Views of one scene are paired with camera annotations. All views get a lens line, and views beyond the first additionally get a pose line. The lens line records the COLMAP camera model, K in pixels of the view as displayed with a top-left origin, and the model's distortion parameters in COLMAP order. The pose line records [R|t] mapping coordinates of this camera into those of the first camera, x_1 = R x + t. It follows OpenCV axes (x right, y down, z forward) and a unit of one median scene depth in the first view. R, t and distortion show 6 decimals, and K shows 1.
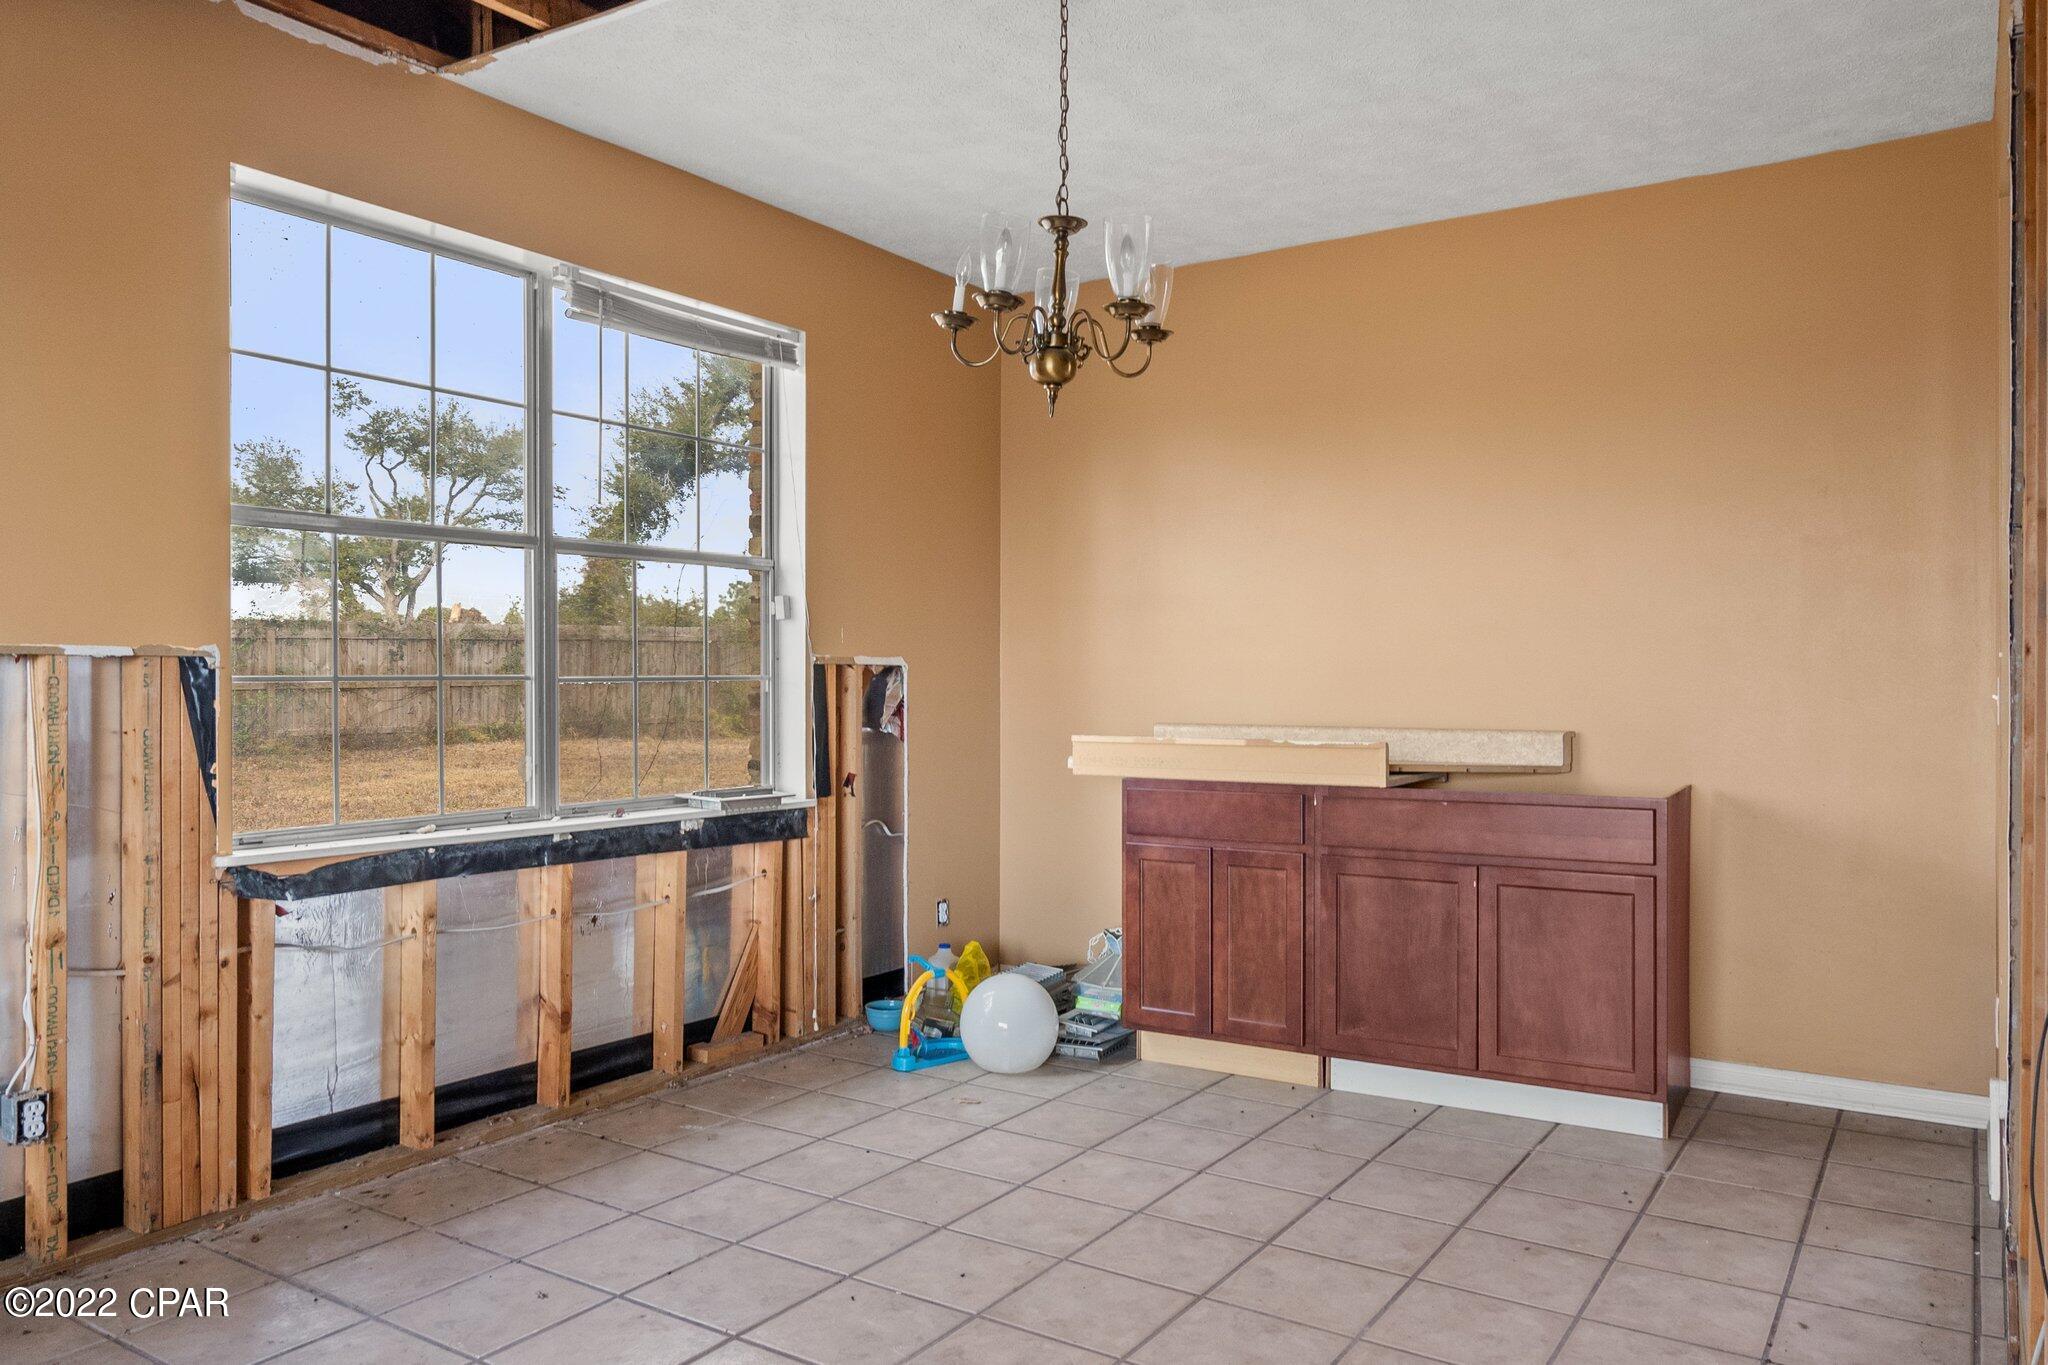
lens RADIAL K [[1426.6, 0, 1026.0], [0, 1426.6, 673.6], [0, 0, 1]] dist [-0.005178, -0.002028]
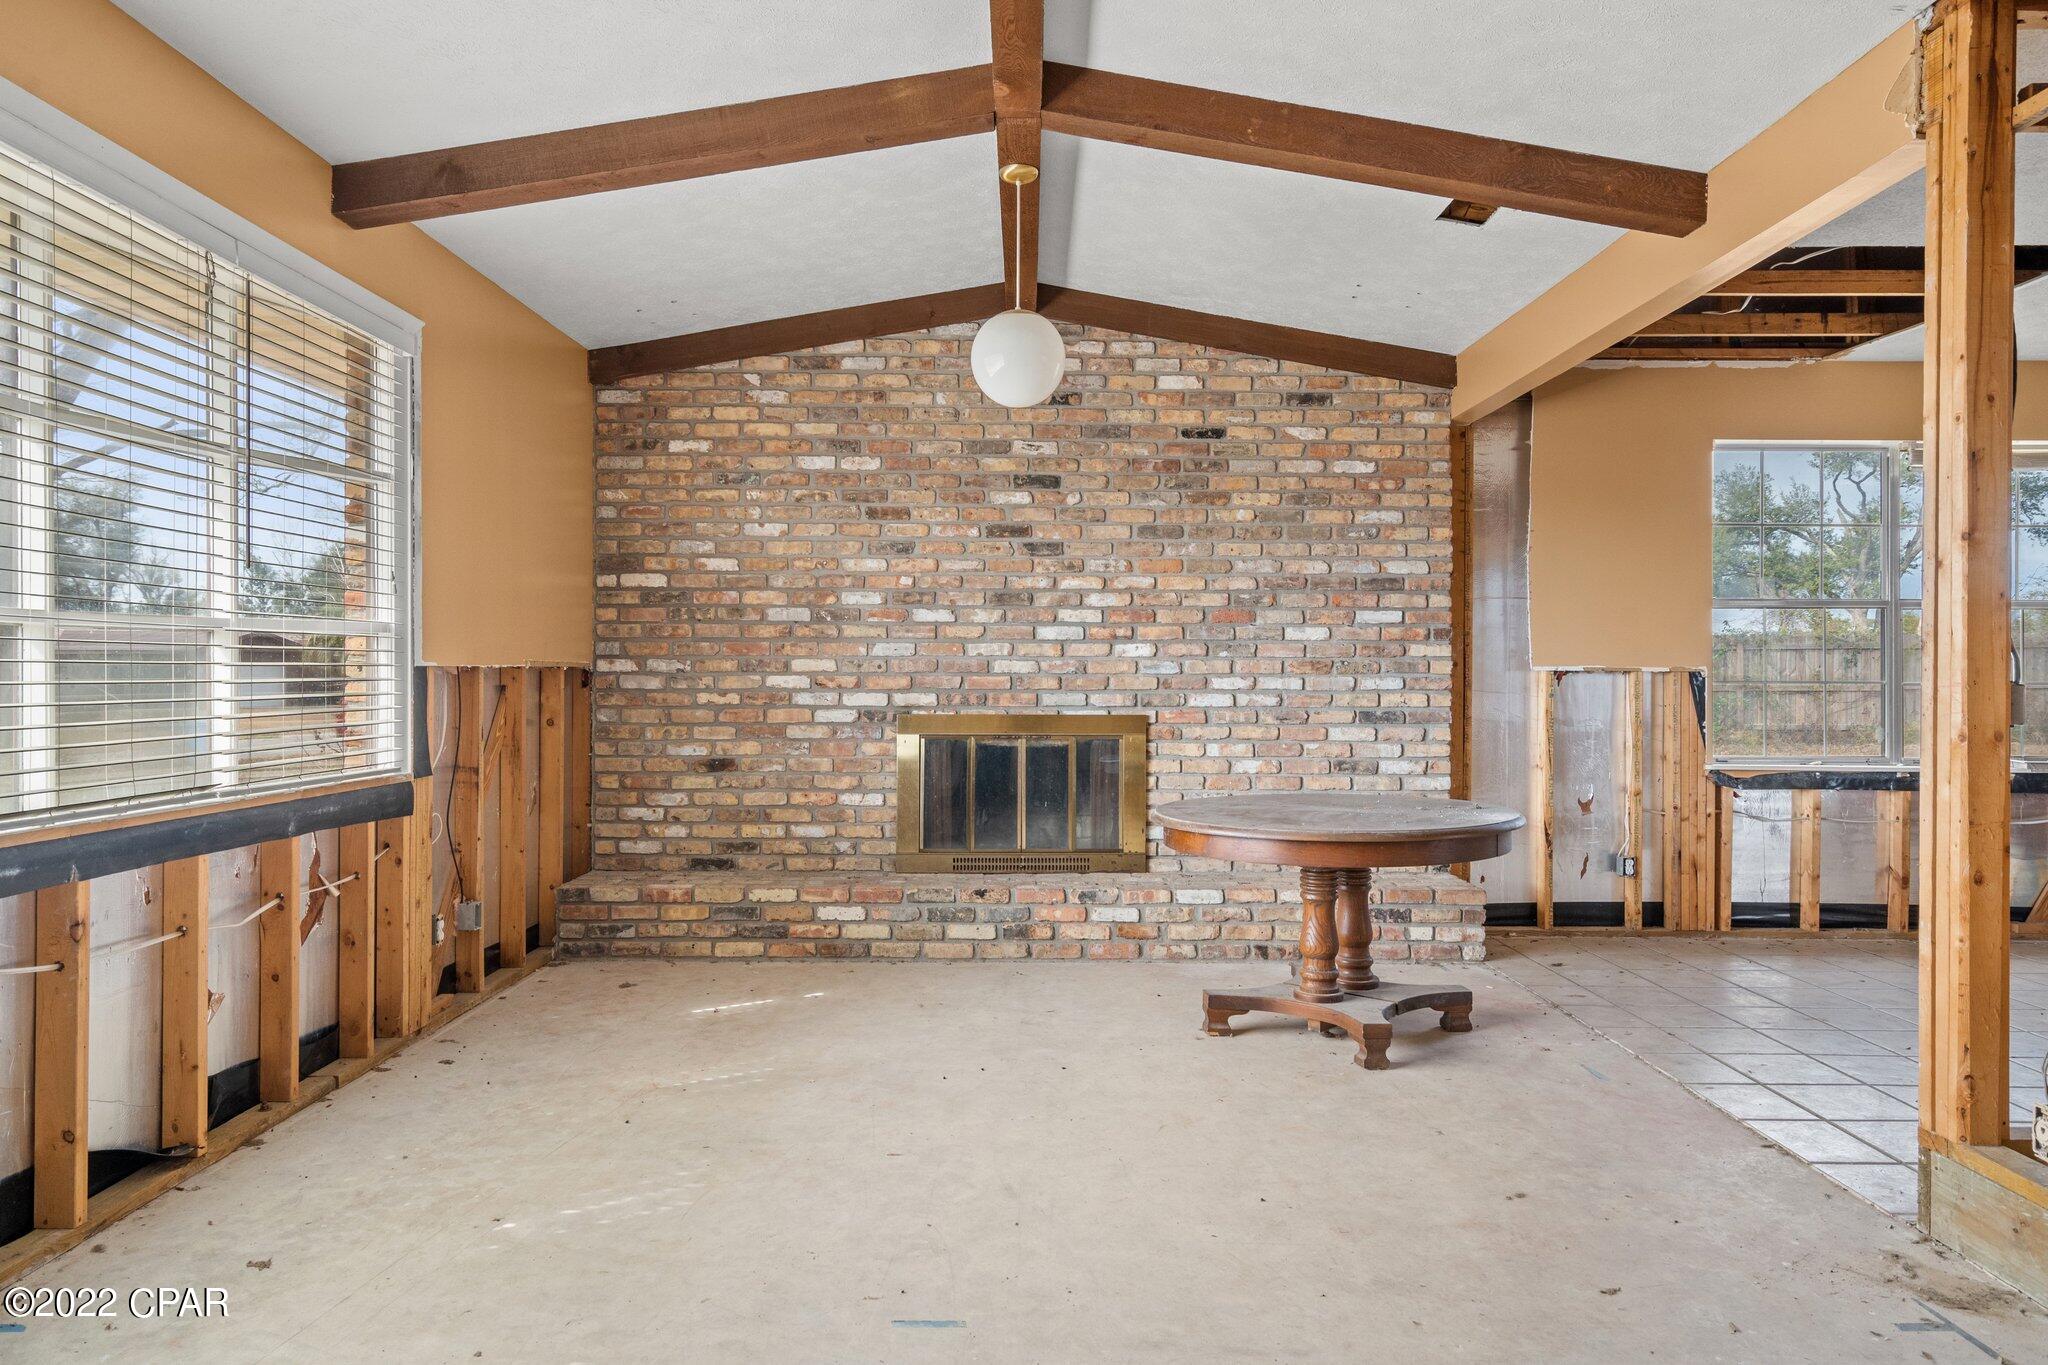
lens RADIAL K [[1312.8, 0, 1024.0], [0, 1312.8, 682.5], [0, 0, 1]] dist [0.006731, 0.000638]
pose [[0.550795, 0.003901, -0.834631, 0.408886], [-0.001162, 0.999992, 0.003907, -0.001623], [0.834639, -0.001182, 0.550795, -0.746838]]
